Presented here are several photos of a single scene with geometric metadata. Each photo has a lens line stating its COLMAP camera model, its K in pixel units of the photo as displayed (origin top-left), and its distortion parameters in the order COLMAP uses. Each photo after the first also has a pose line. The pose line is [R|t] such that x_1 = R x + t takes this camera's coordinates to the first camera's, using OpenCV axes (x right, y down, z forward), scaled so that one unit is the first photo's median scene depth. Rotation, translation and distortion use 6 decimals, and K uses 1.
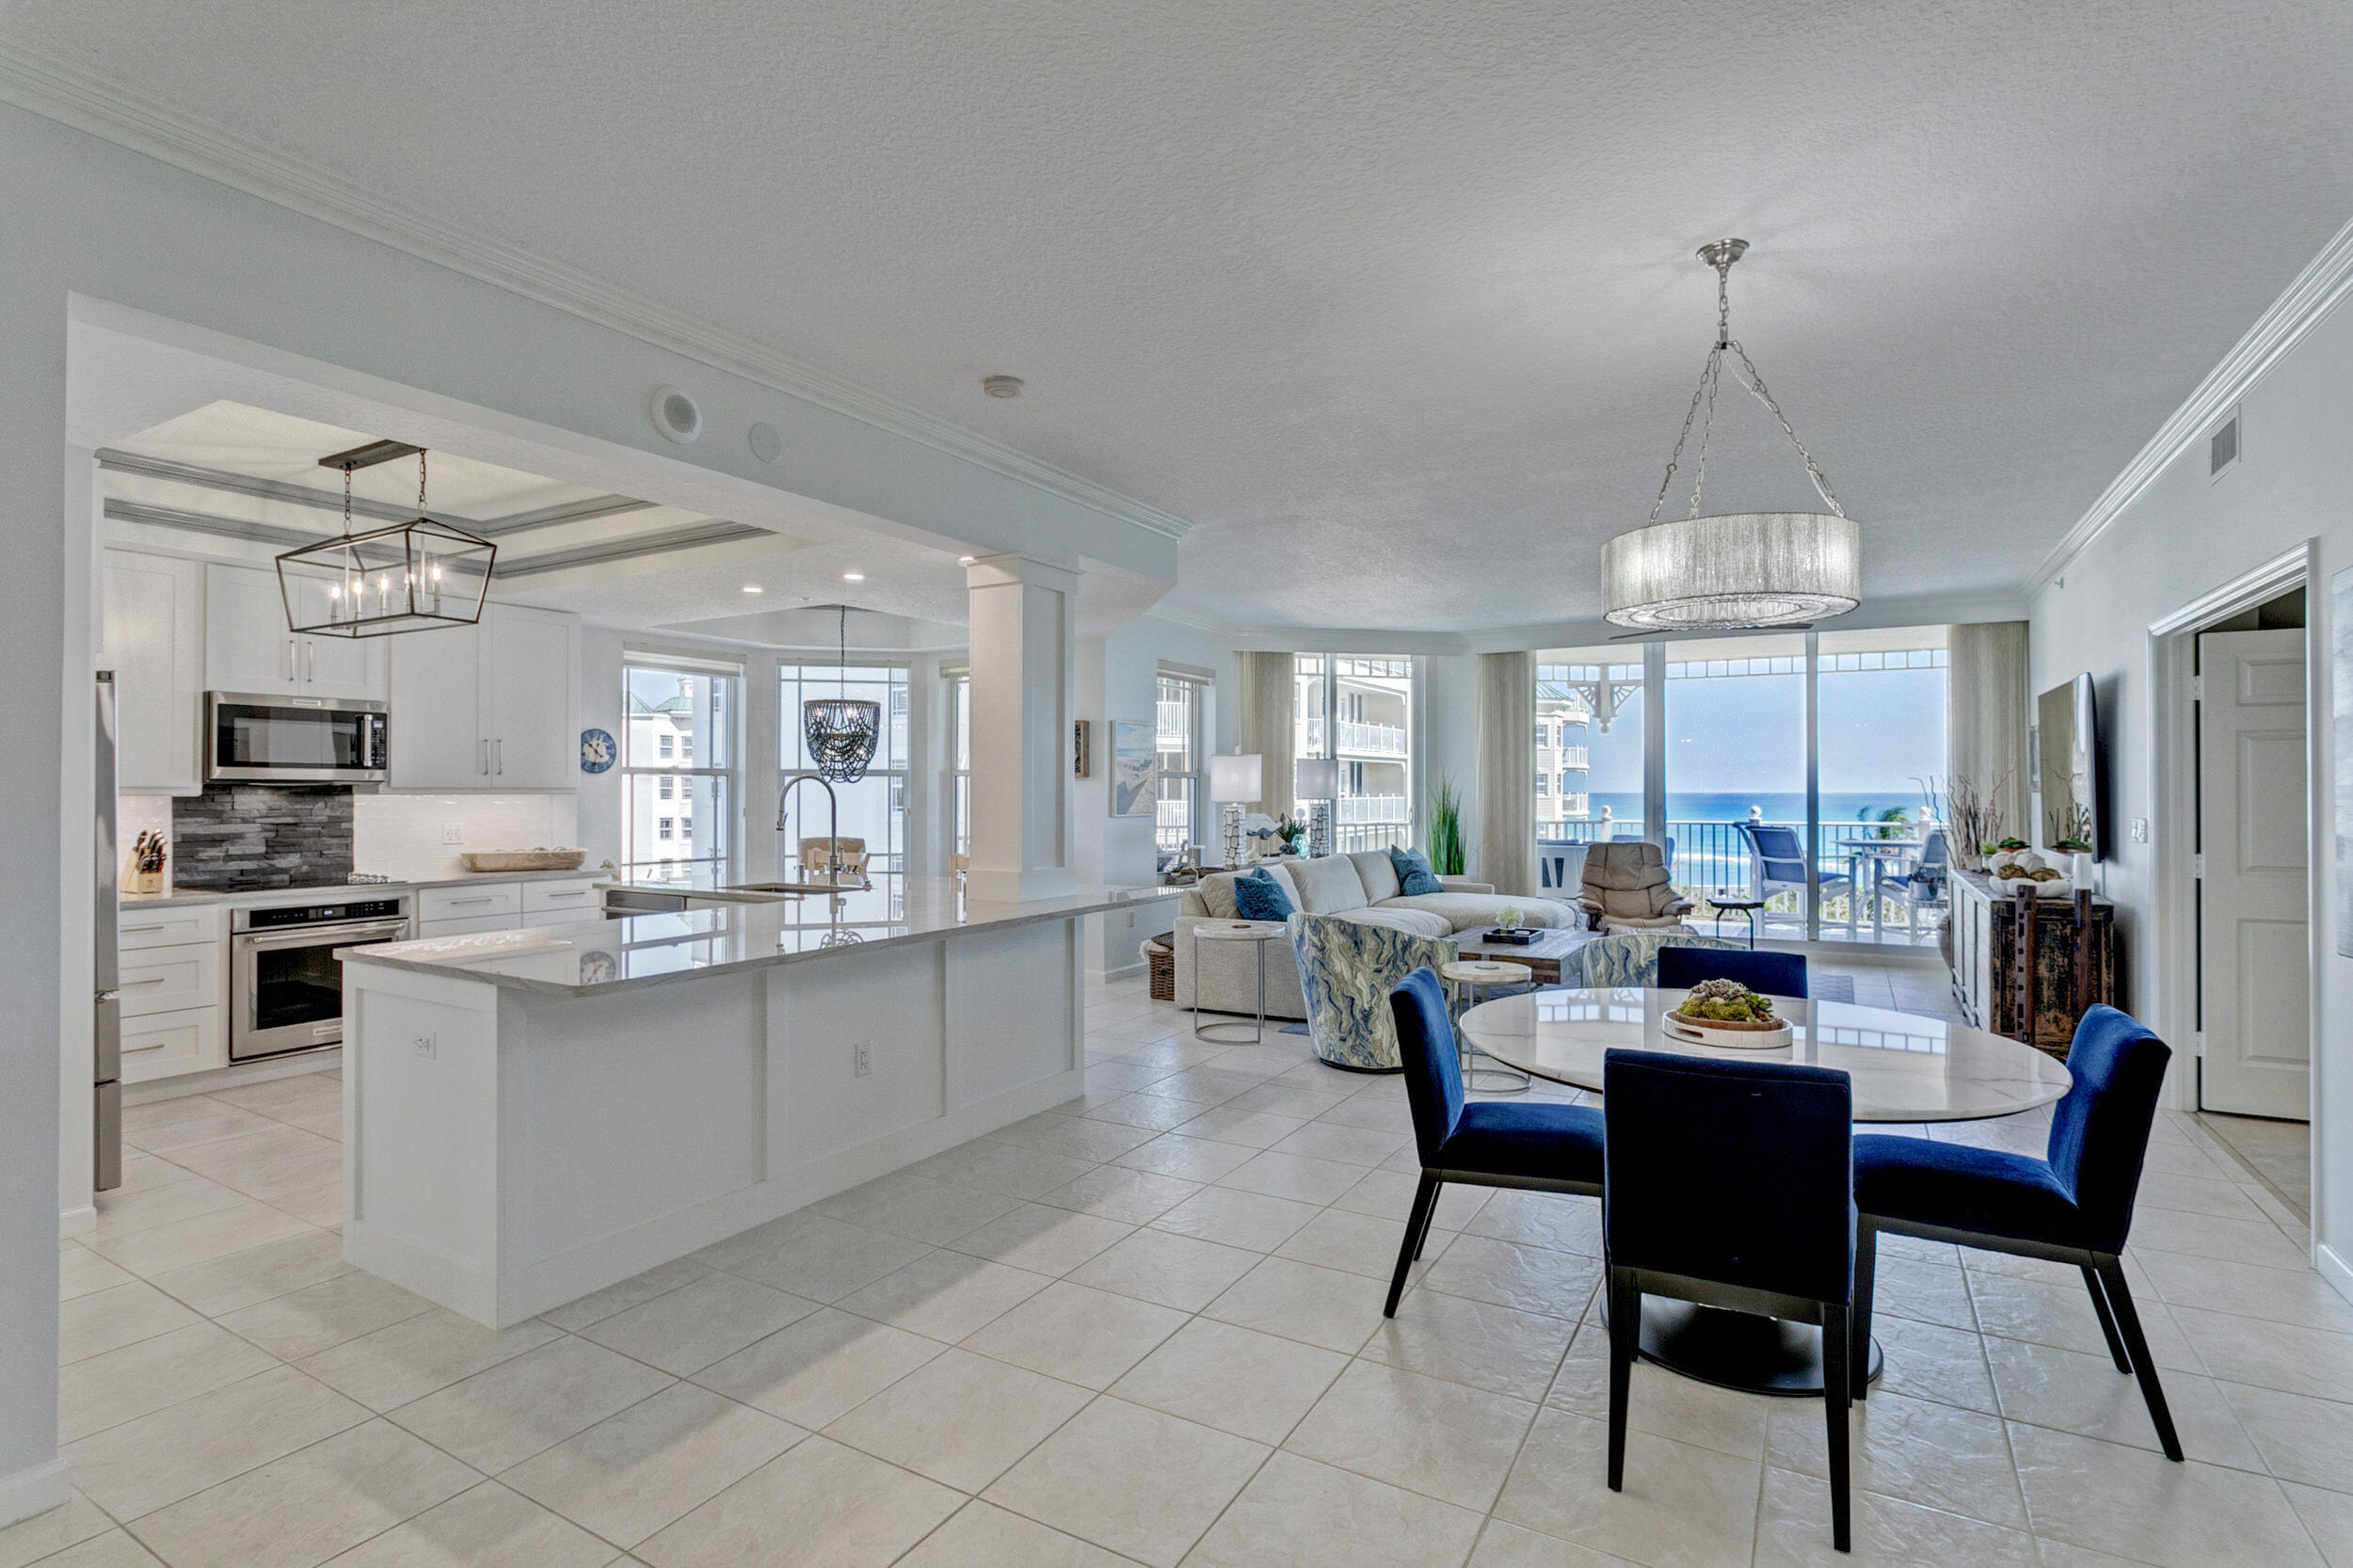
lens RADIAL K [[1176.9, 0, 1174.8], [0, 1176.9, 774.3], [0, 0, 1]] dist [-0.005373, 0.003913]
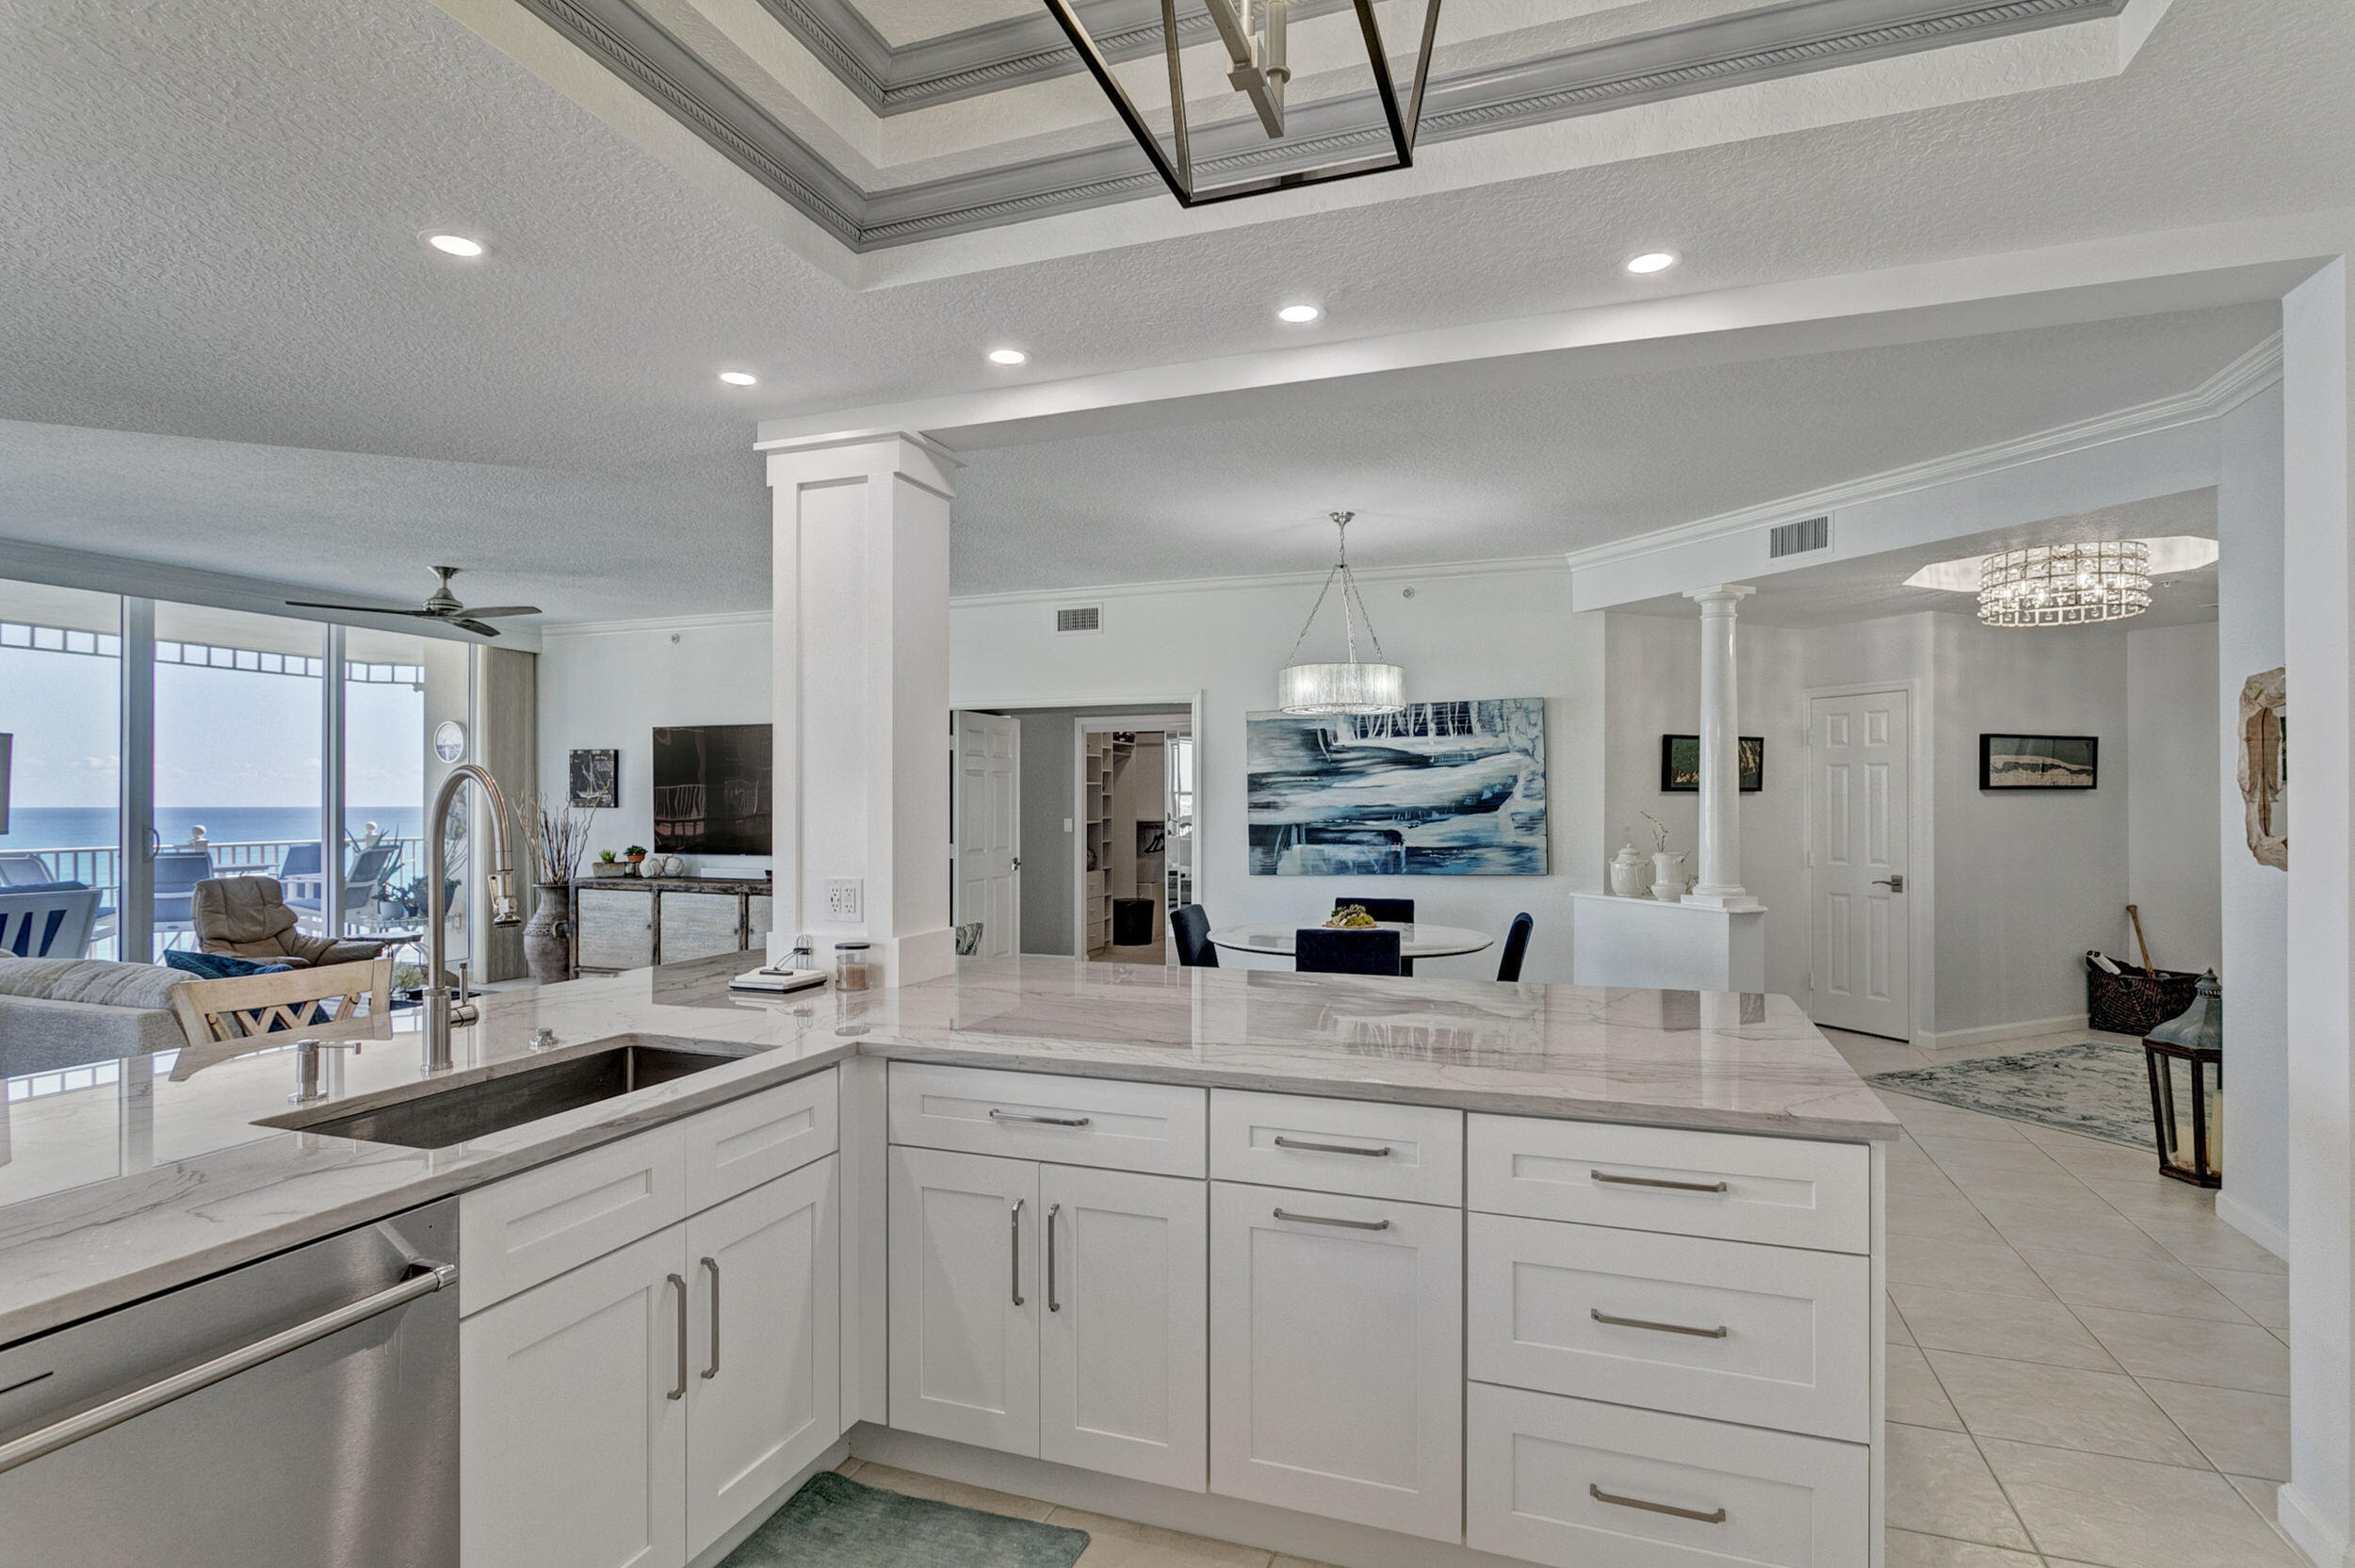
lens RADIAL K [[1177.8, 0, 1184.0], [0, 1177.8, 794.9], [0, 0, 1]] dist [-0.005373, 0.003913]
pose [[-0.174337, 0.006453, 0.984665, -0.591739], [-0.011800, 0.999893, -0.008642, 0.007630], [-0.984615, -0.013126, -0.174242, 0.719663]]
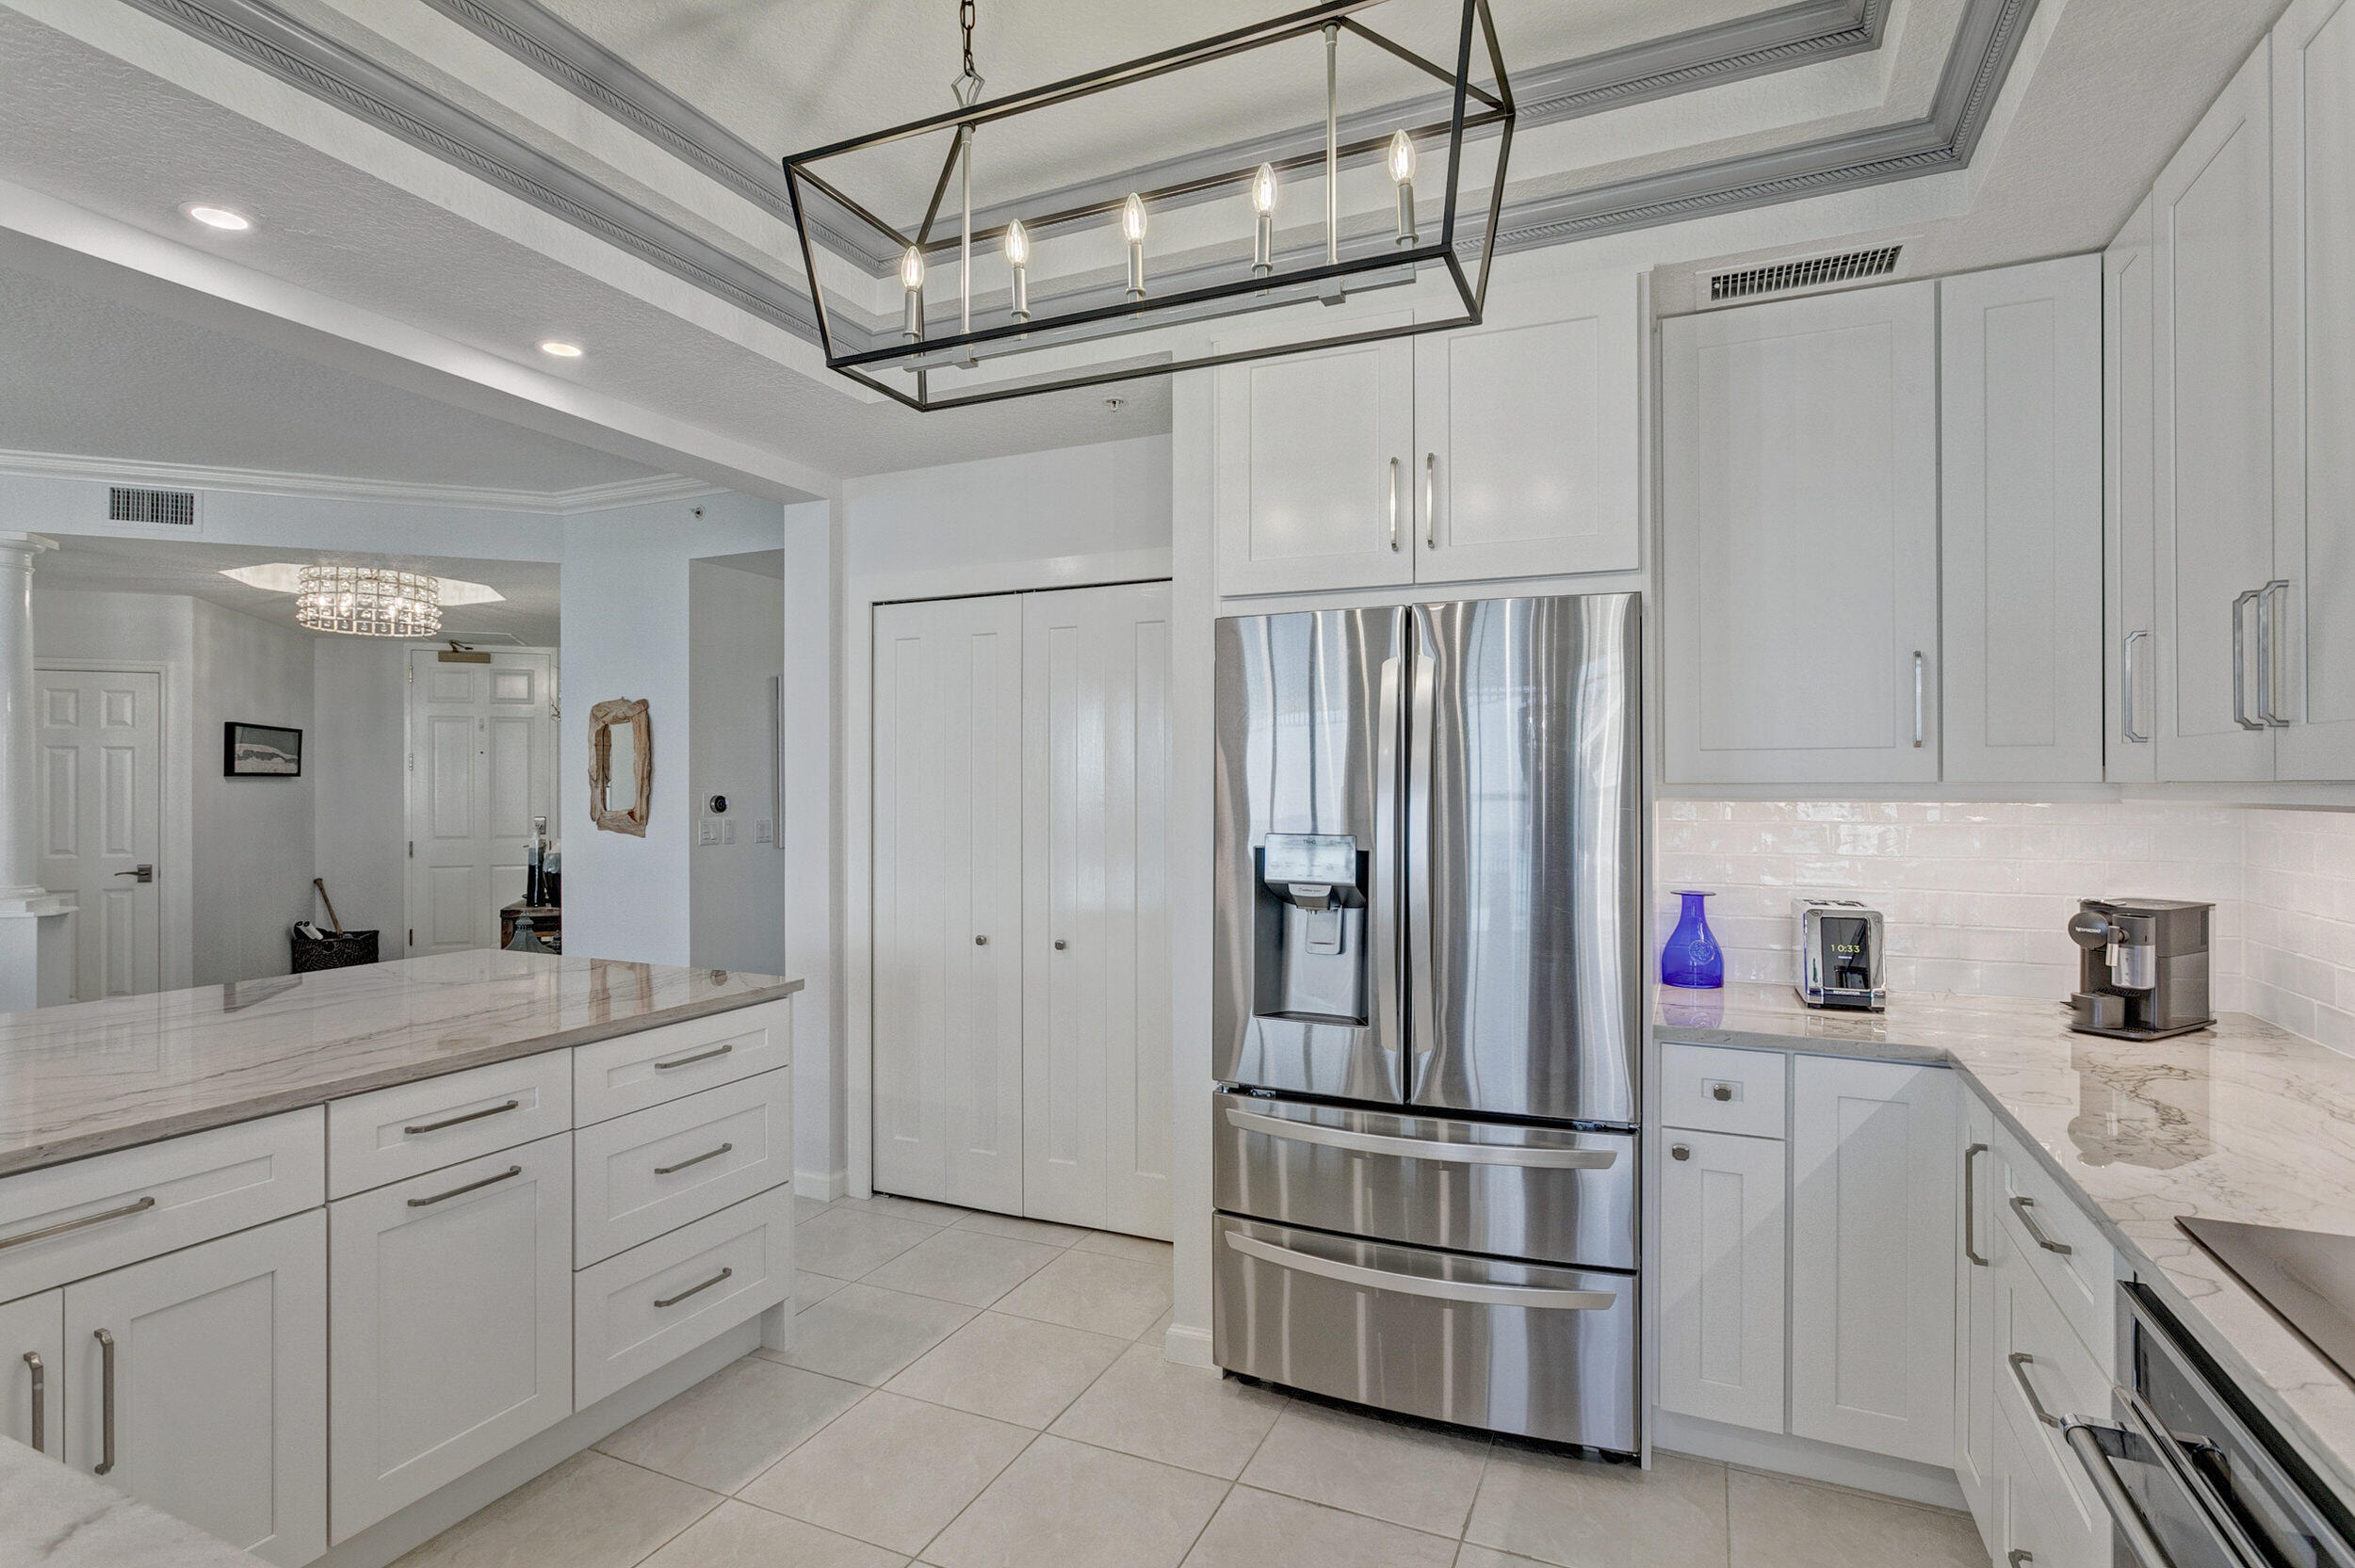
lens RADIAL K [[1177.8, 0, 1157.4], [0, 1177.8, 773.2], [0, 0, 1]] dist [-0.005373, 0.003913]
pose [[-0.995928, 0.001025, -0.090149, -0.453197], [0.003207, 0.999705, -0.024067, 0.011243], [0.090098, -0.024258, -0.995637, 0.966094]]
